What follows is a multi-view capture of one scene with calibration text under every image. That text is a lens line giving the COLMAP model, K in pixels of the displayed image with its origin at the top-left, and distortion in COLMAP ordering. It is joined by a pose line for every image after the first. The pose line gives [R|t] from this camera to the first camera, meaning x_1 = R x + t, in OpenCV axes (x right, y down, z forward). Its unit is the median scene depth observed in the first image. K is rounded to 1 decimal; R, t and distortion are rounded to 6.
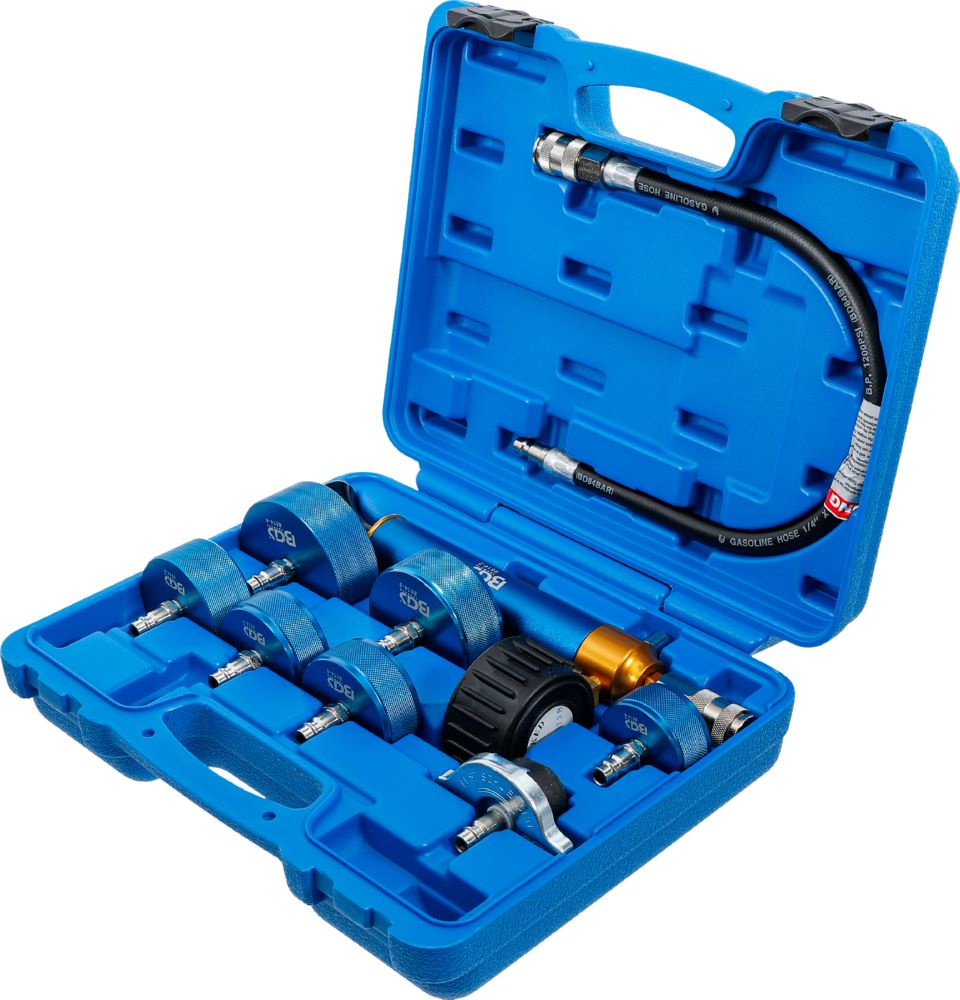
lens RADIAL K [[1886.1, 0, 480.0], [0, 1886.1, 500.0], [0, 0, 1]] dist [-0.025275, -0.122062]
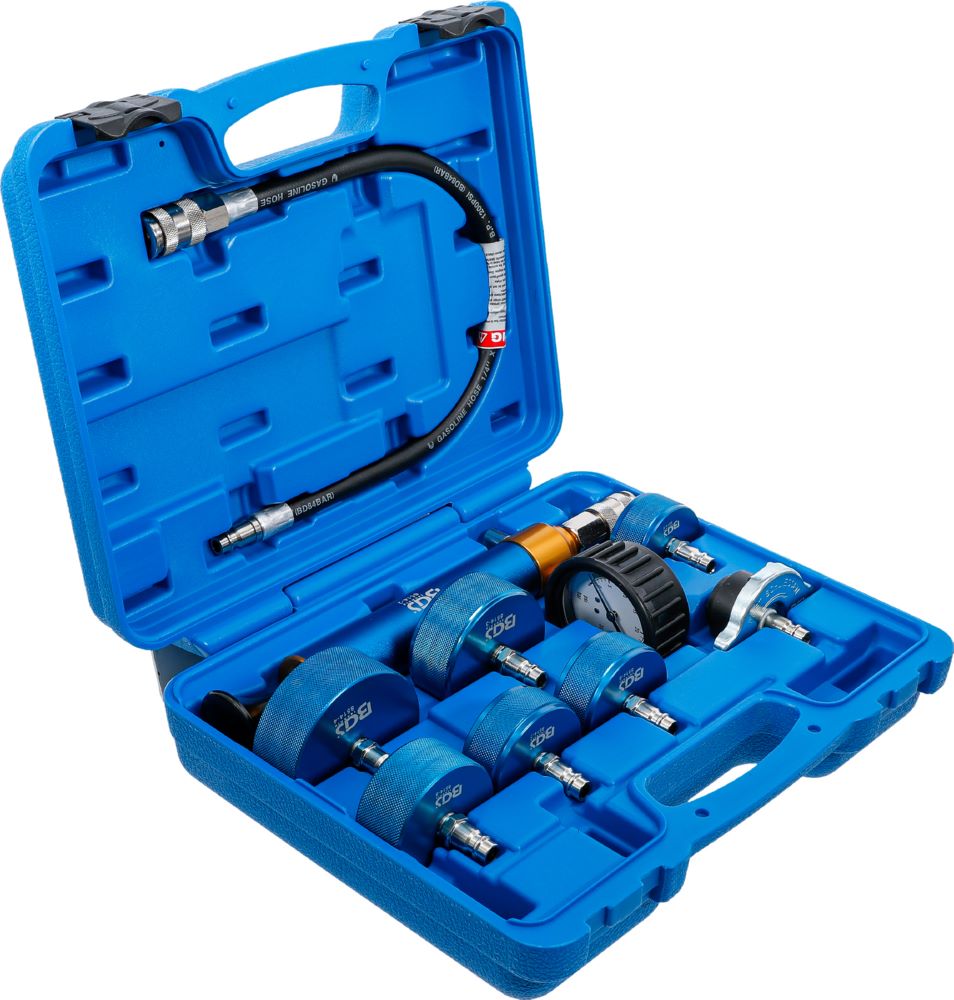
lens RADIAL K [[1886.1, 0, 477.0], [0, 1886.1, 500.0], [0, 0, 1]] dist [-0.025275, -0.122062]
pose [[0.005686, -0.513609, 0.858006, -0.821088], [0.497258, 0.745868, 0.443188, -0.424650], [-0.867584, 0.424130, 0.259637, 0.709887]]
